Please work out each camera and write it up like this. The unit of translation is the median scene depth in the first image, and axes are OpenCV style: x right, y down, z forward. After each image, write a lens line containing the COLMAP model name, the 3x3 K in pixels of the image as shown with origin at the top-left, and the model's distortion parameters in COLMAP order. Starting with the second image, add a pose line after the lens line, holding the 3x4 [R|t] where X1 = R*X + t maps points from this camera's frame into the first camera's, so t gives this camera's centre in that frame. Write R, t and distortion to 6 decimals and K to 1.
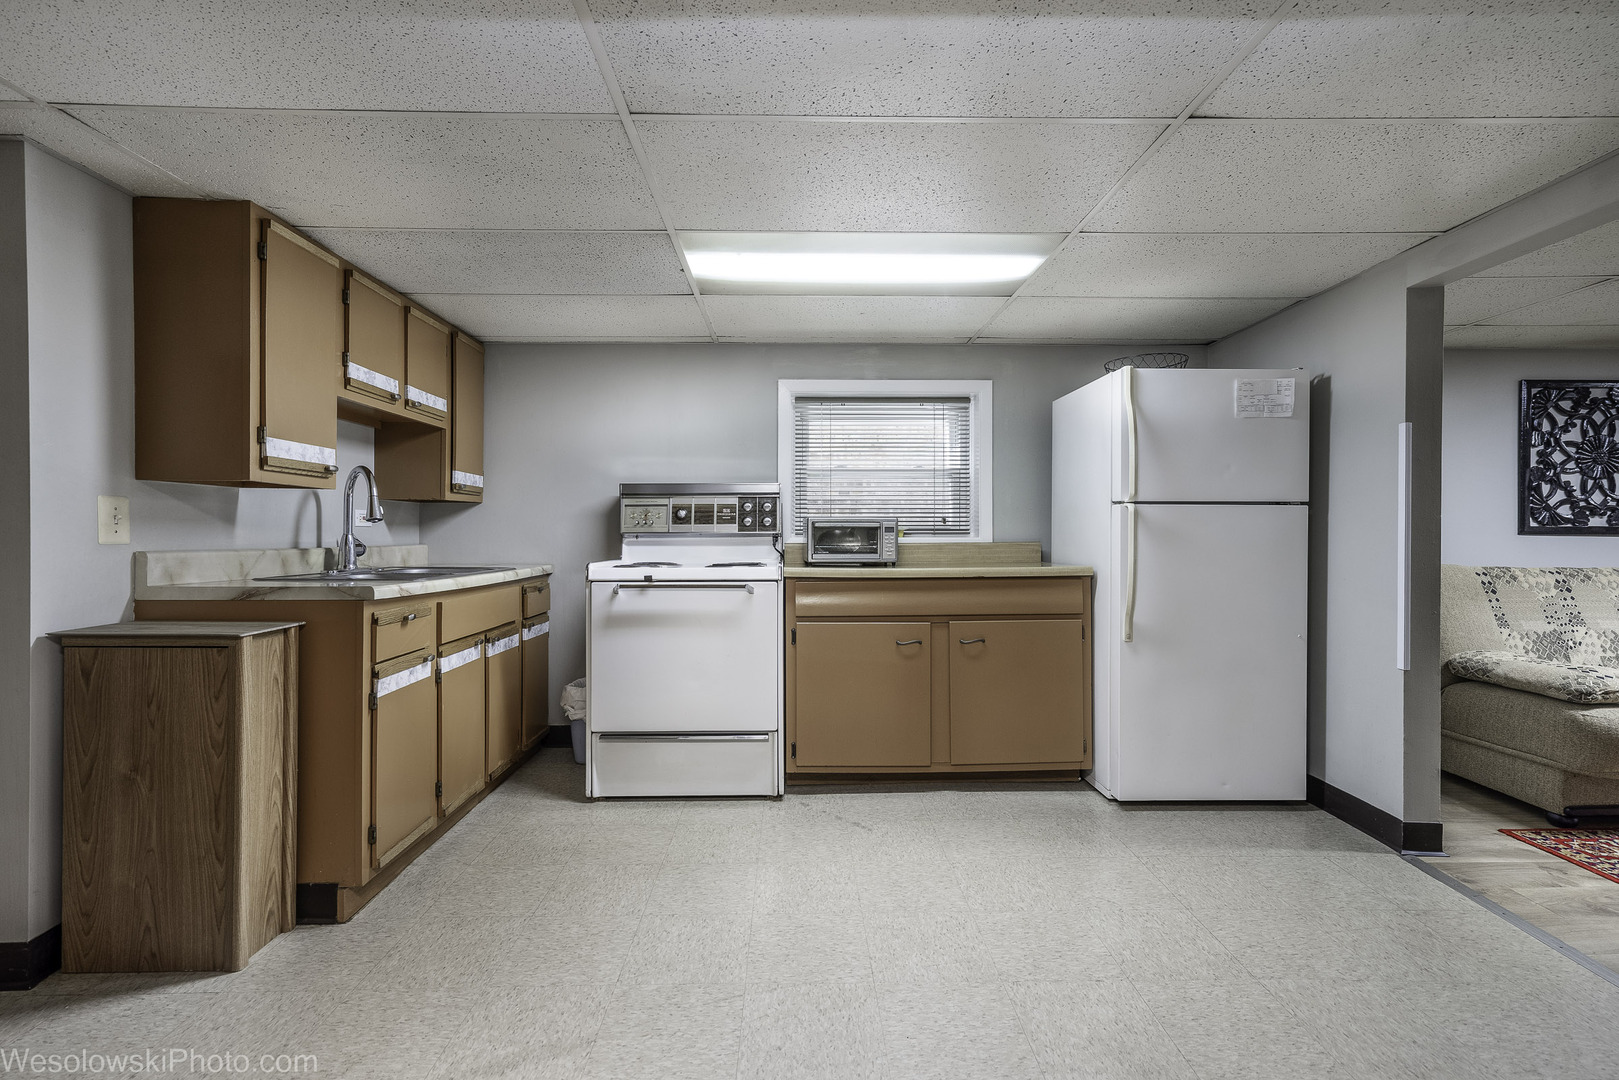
lens RADIAL K [[738.1, 0, 776.9], [0, 738.1, 528.6], [0, 0, 1]] dist [-0.000458, 0.002181]
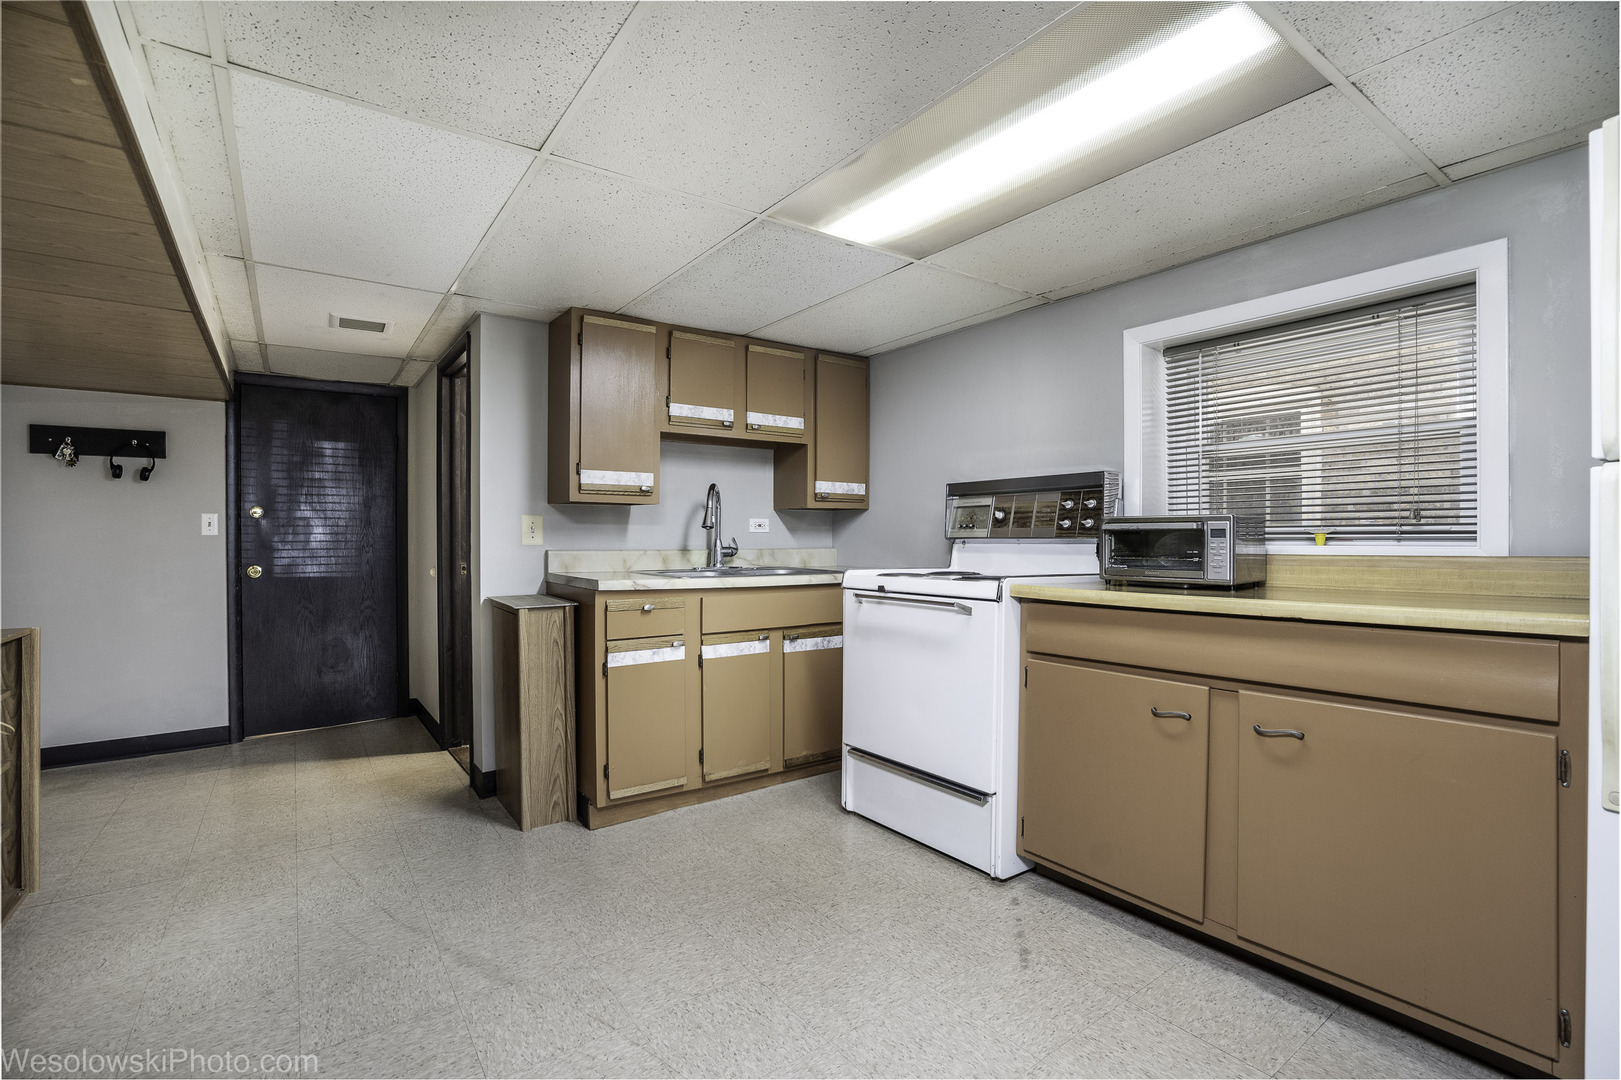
lens RADIAL K [[739.0, 0, 798.7], [0, 739.0, 537.2], [0, 0, 1]] dist [-0.000458, 0.002181]
pose [[0.587257, -0.000606, -0.809401, 0.506371], [0.005499, 0.999980, 0.003241, 0.000969], [0.809382, -0.006354, 0.587248, 0.378898]]
